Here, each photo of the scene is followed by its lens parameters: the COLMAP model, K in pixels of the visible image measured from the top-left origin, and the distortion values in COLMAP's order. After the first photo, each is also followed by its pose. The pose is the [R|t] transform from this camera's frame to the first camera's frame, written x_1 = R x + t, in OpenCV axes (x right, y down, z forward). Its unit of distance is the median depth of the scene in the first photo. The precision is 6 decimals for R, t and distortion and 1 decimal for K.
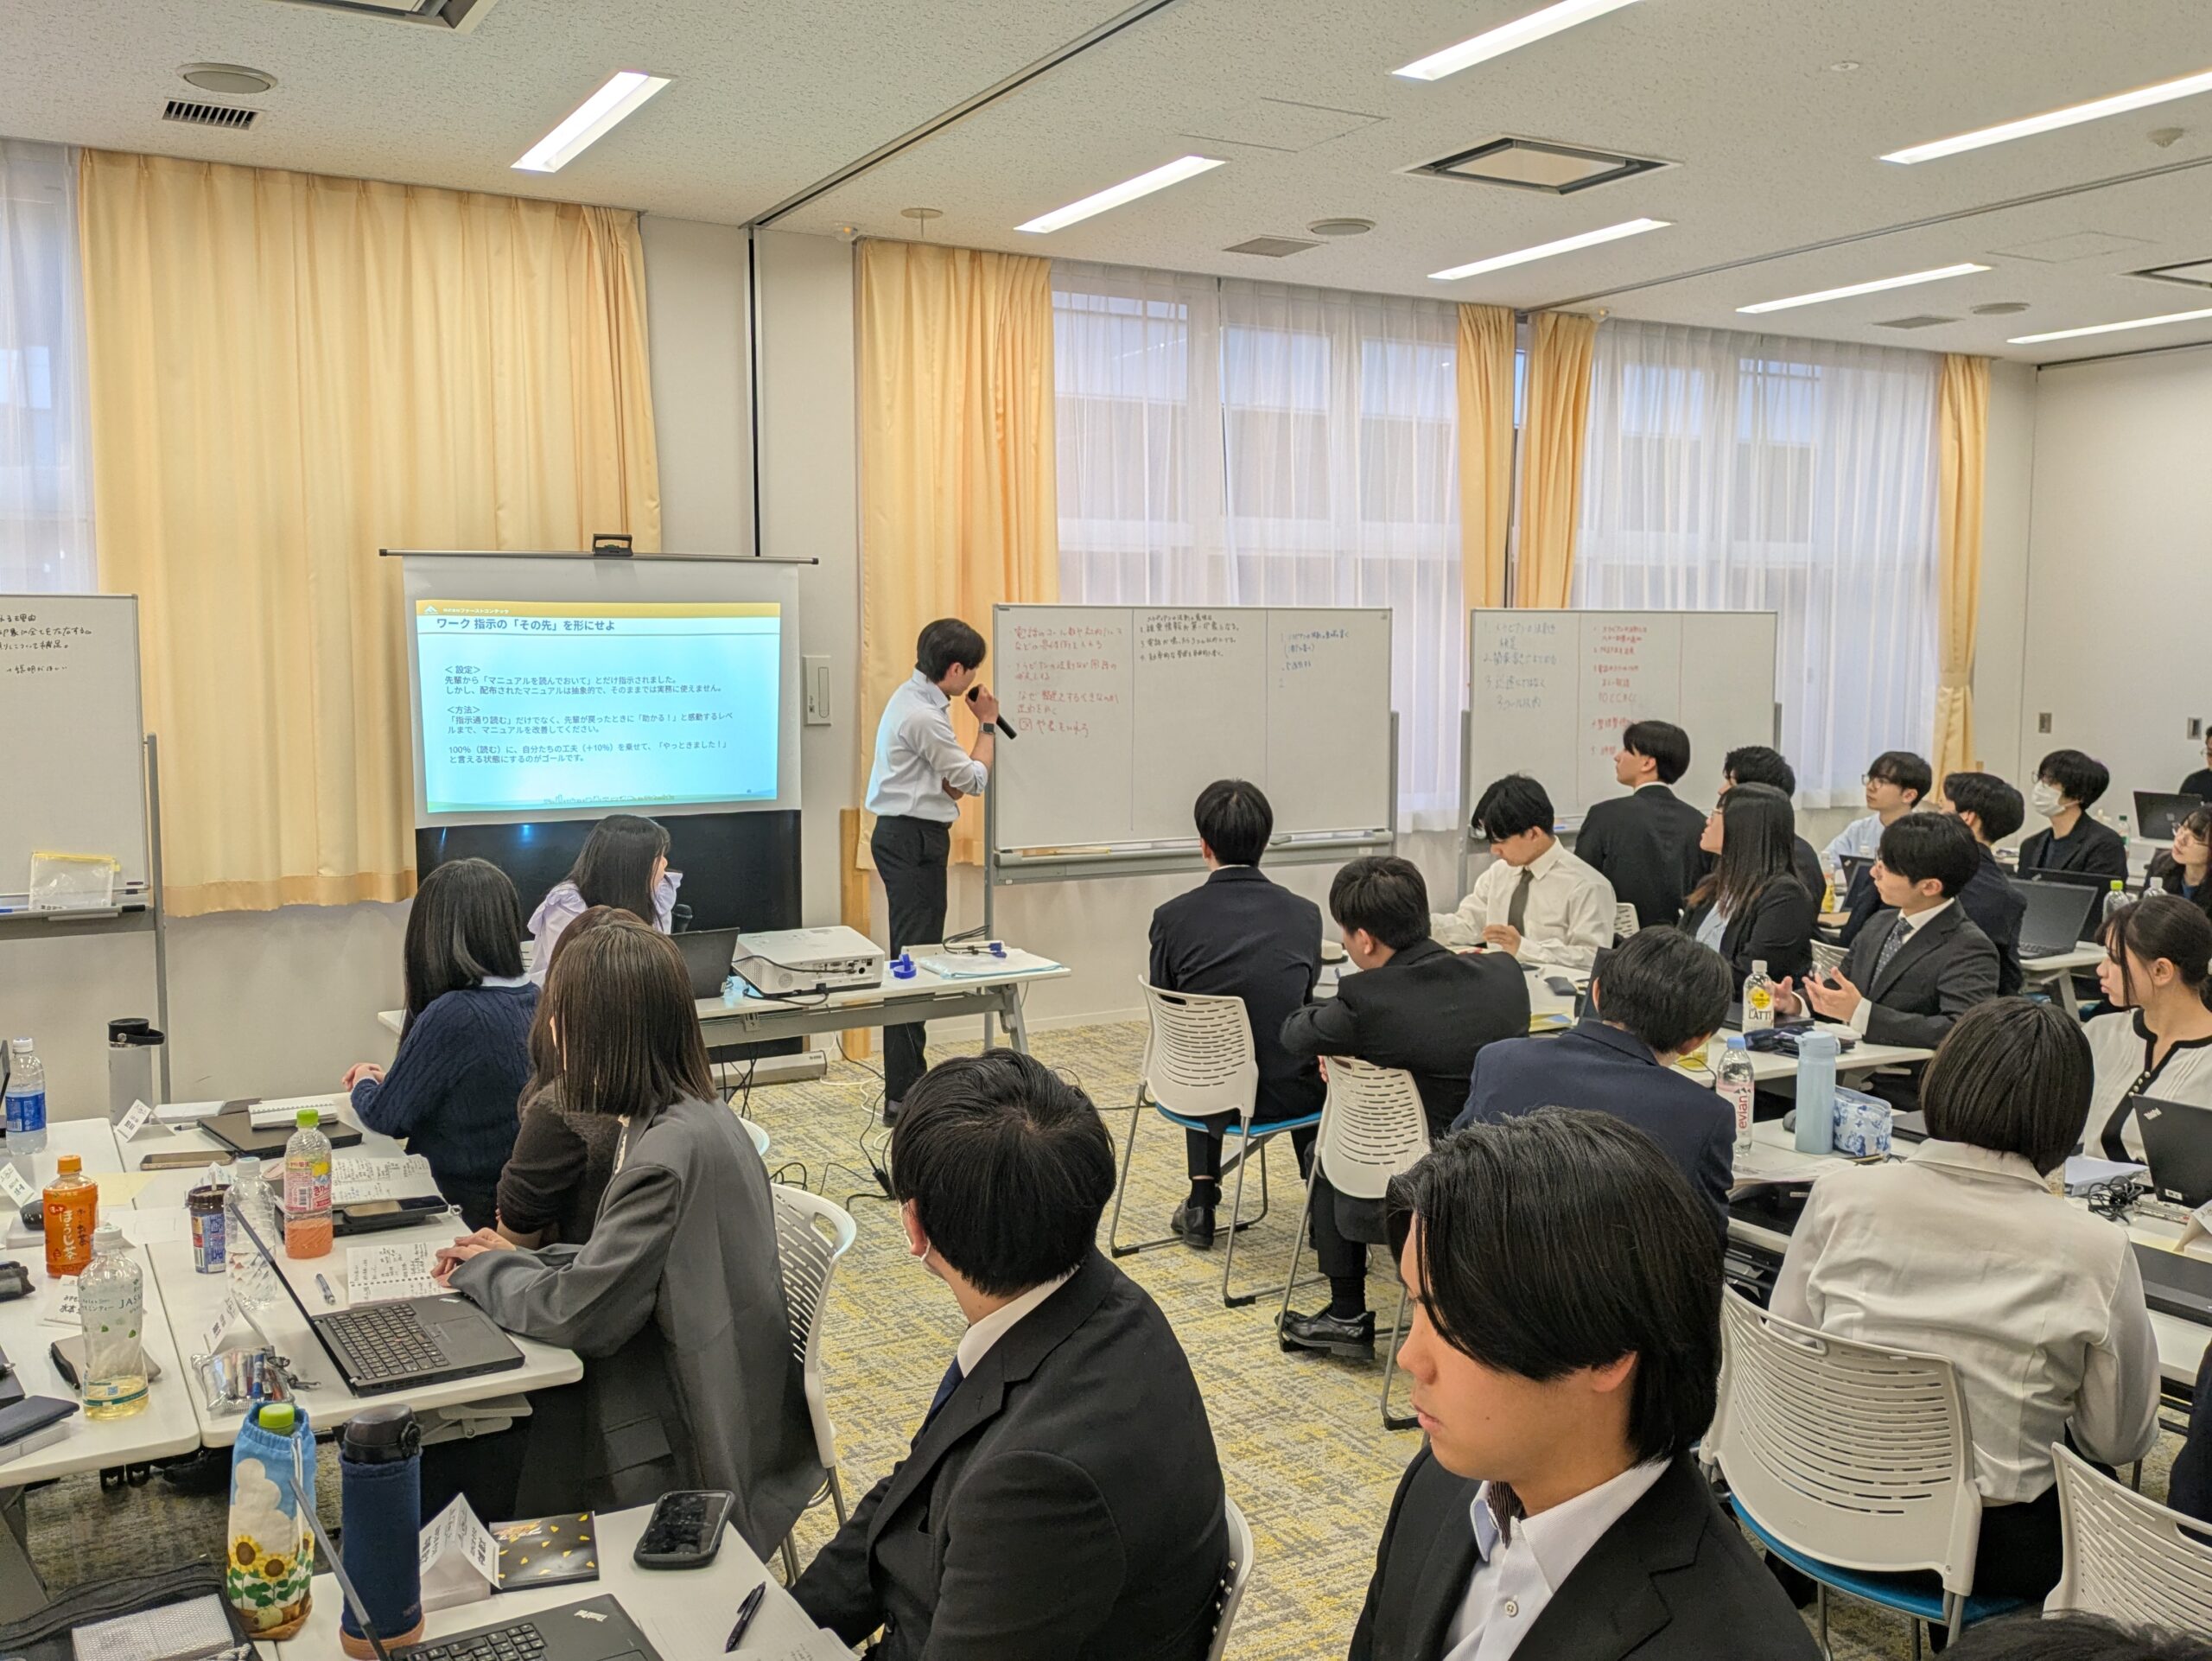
lens RADIAL K [[1935.5, 0, 1106.0], [0, 1935.5, 830.5], [0, 0, 1]] dist [0.082920, -0.172659]
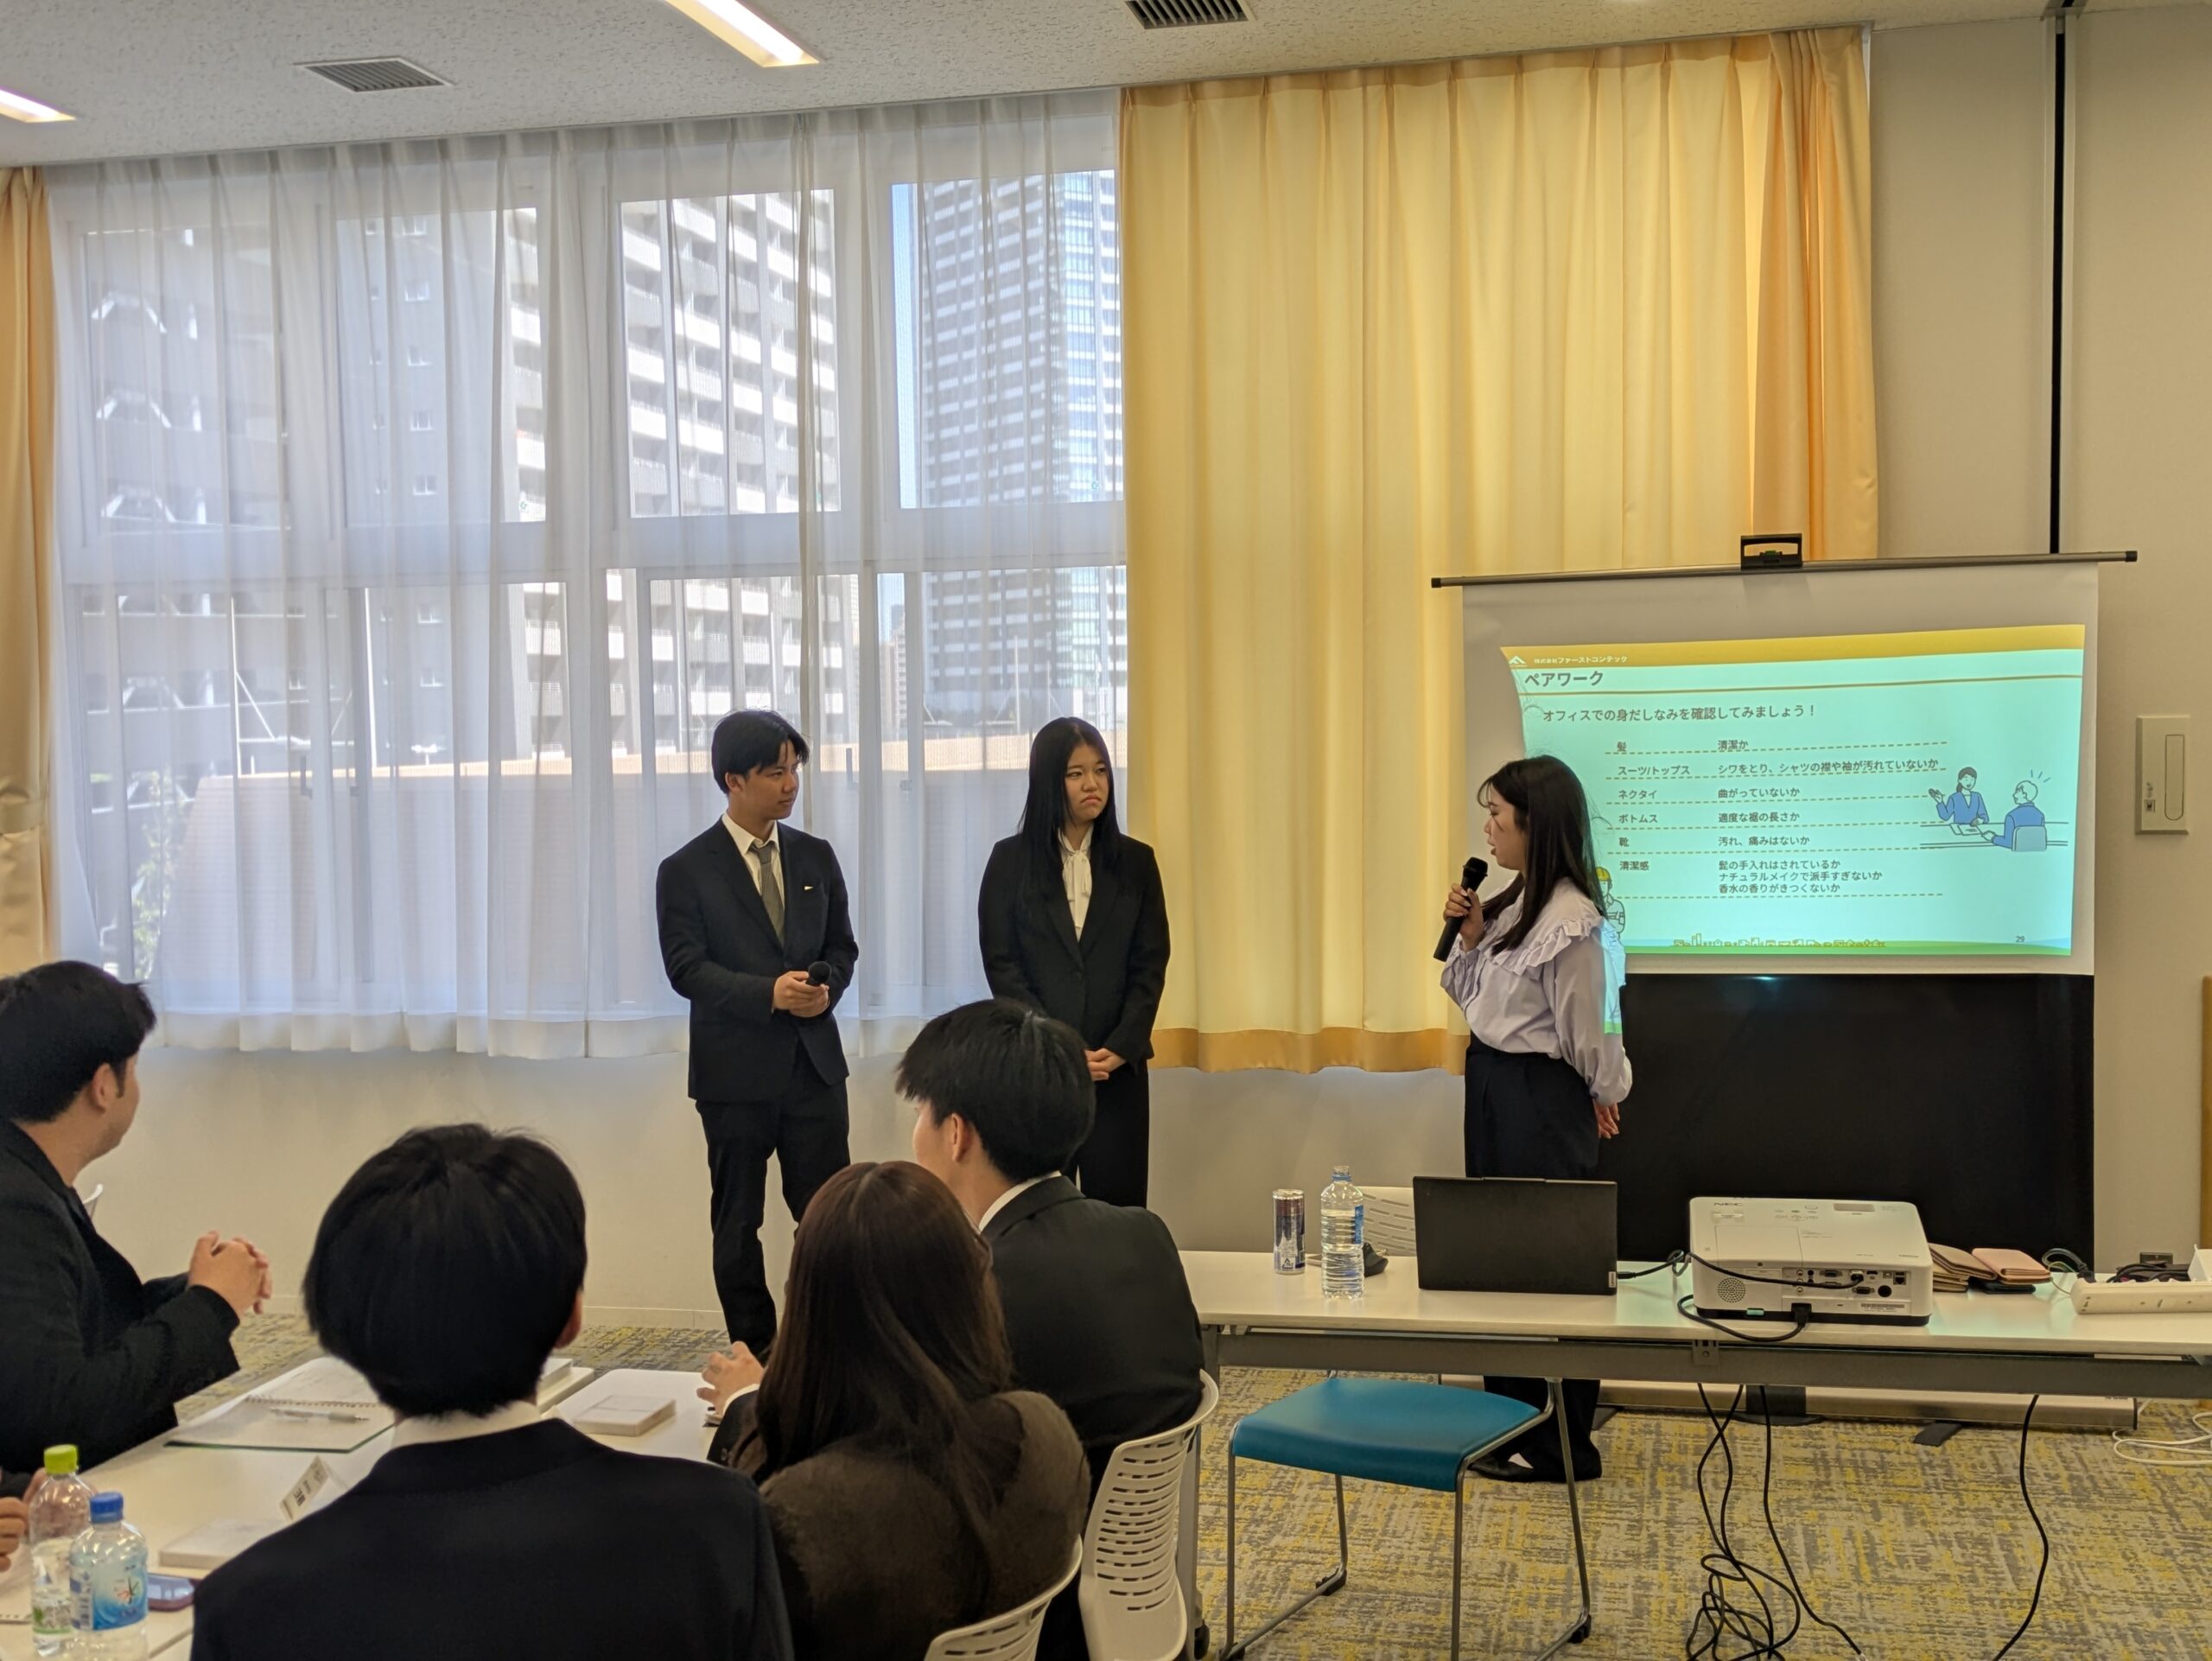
lens RADIAL K [[2493.9, 0, 1095.0], [0, 2493.9, 865.7], [0, 0, 1]] dist [0.095458, -0.165726]
pose [[0.730838, 0.026796, -0.682025, 0.150991], [-0.046347, 0.998871, -0.010419, -0.023863], [0.680975, 0.039225, 0.731255, 0.244634]]
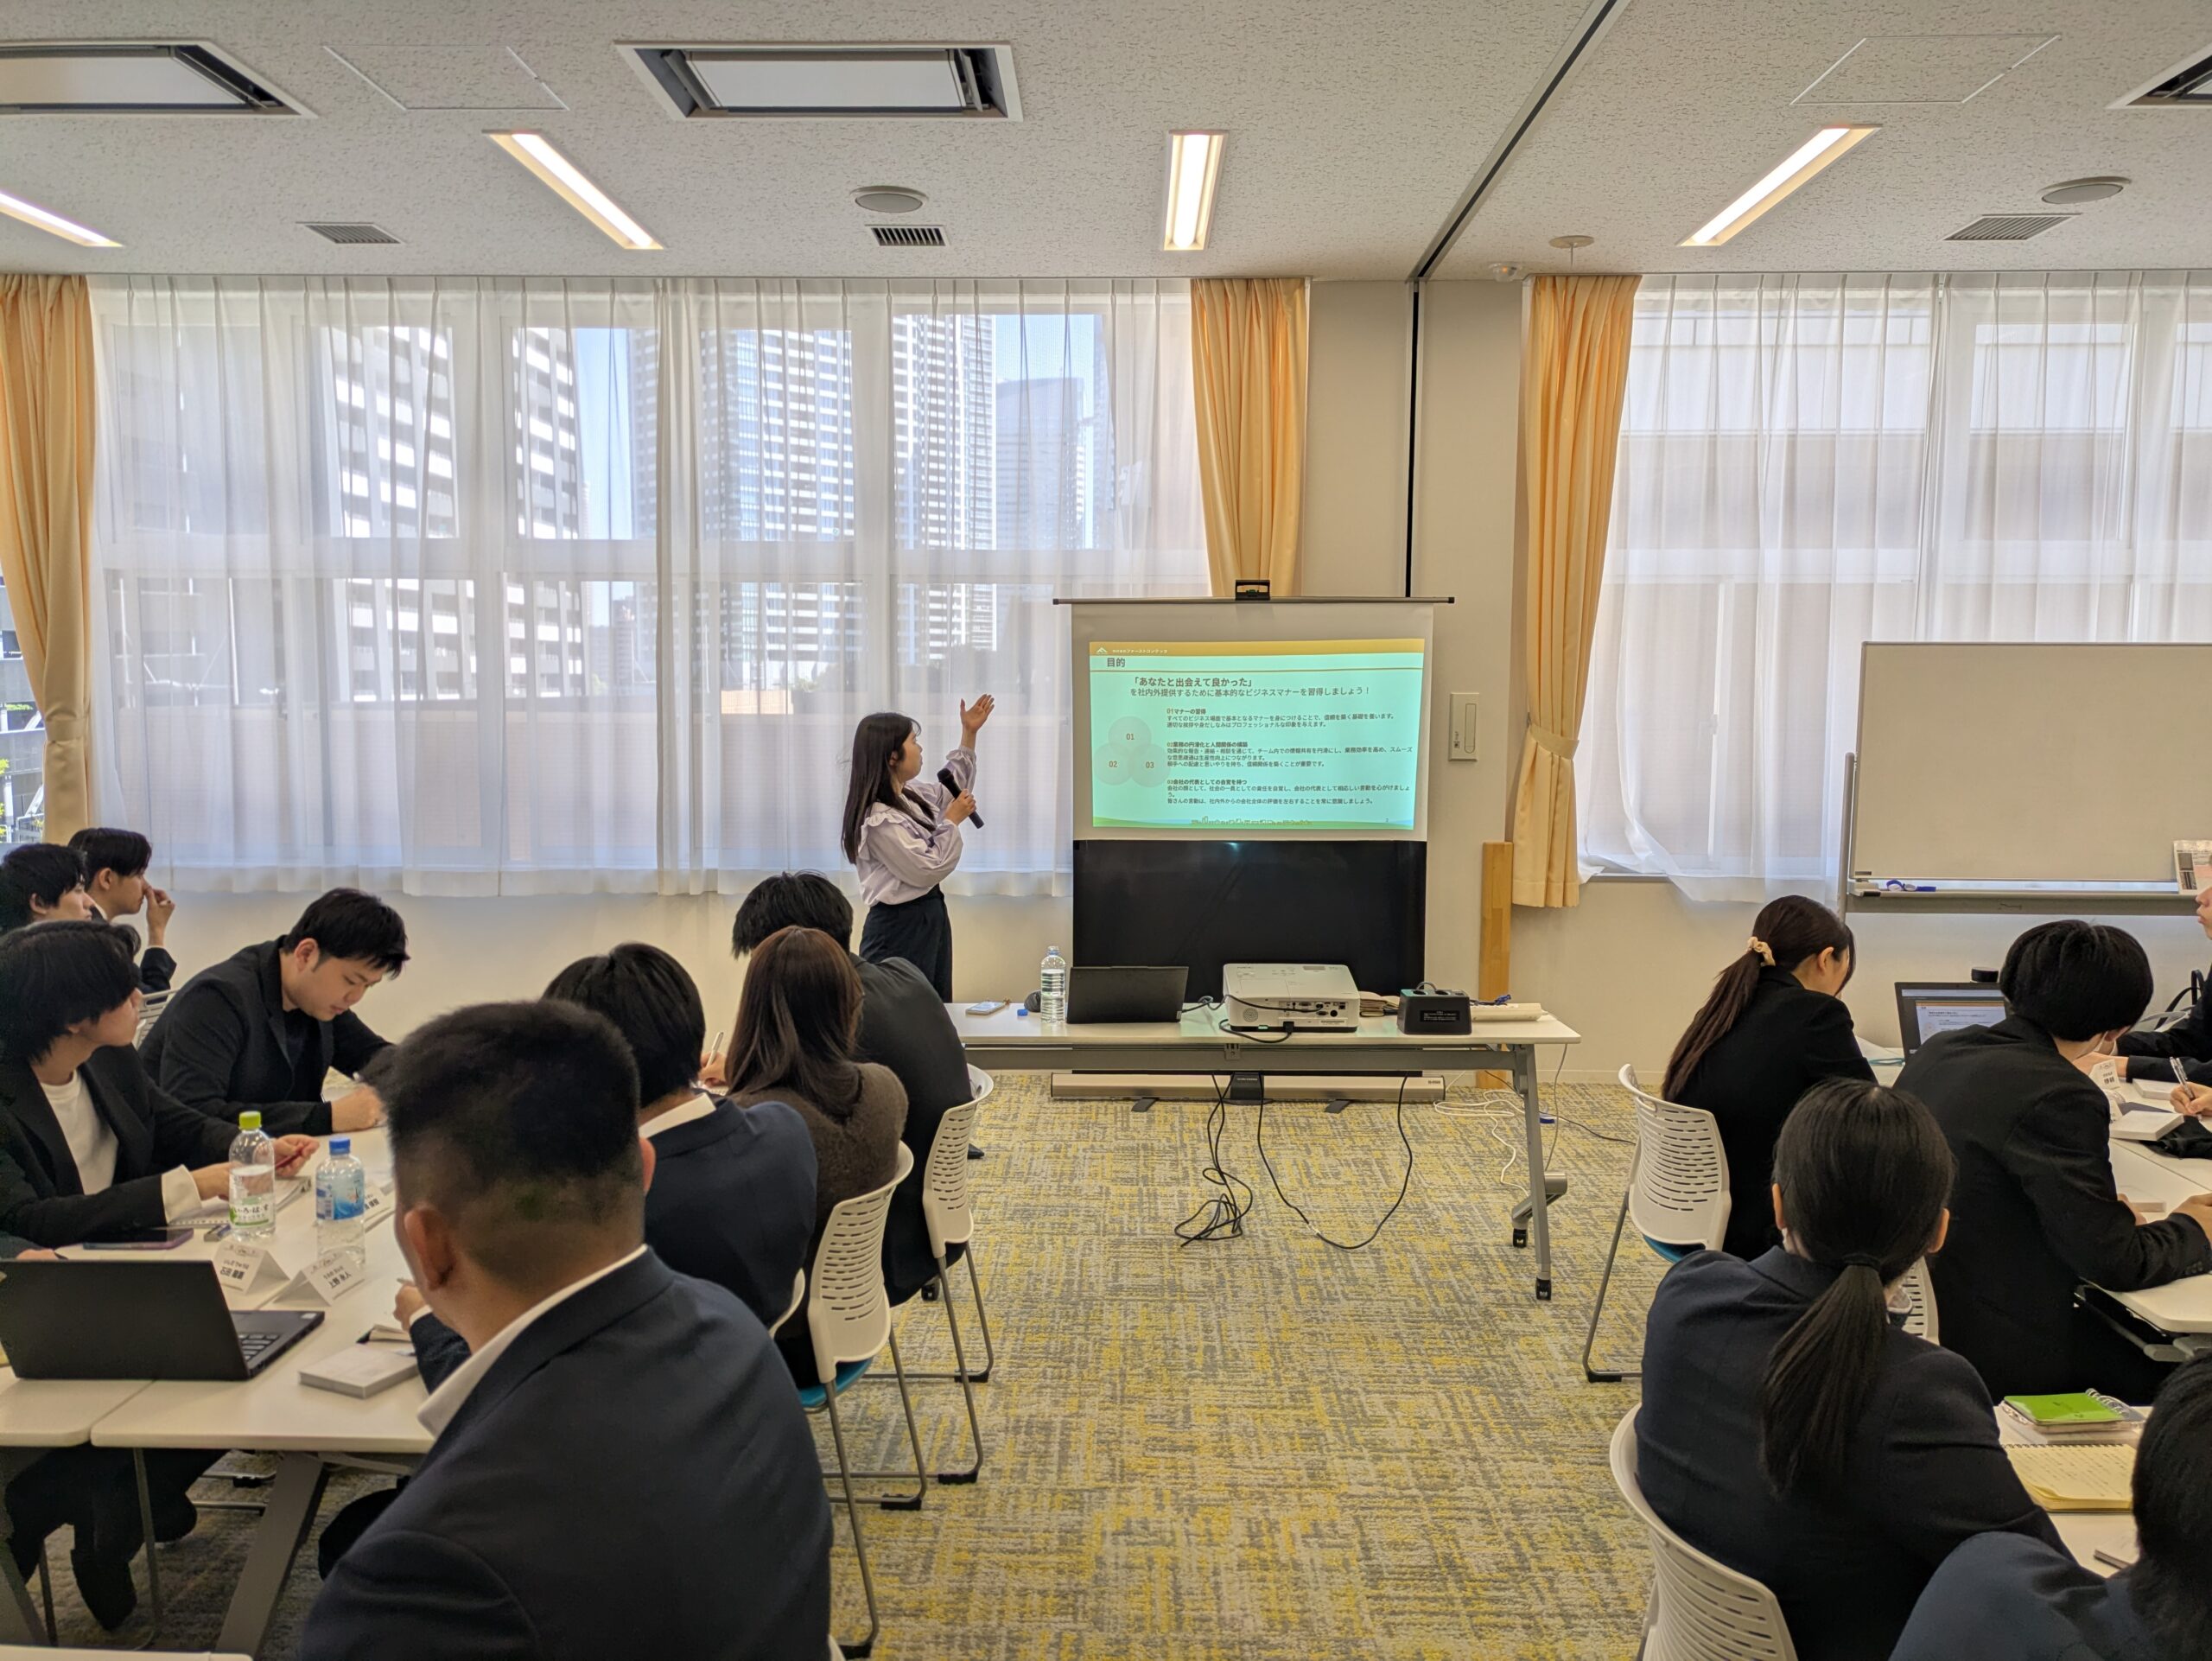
lens RADIAL K [[1638.3, 0, 1106.0], [0, 1638.3, 830.5], [0, 0, 1]] dist [0.055394, -0.040735]
pose [[0.857108, 0.049803, -0.512724, 0.150580], [-0.053499, 0.998539, 0.007560, -0.015330], [0.512351, 0.020951, 0.858521, 0.176583]]
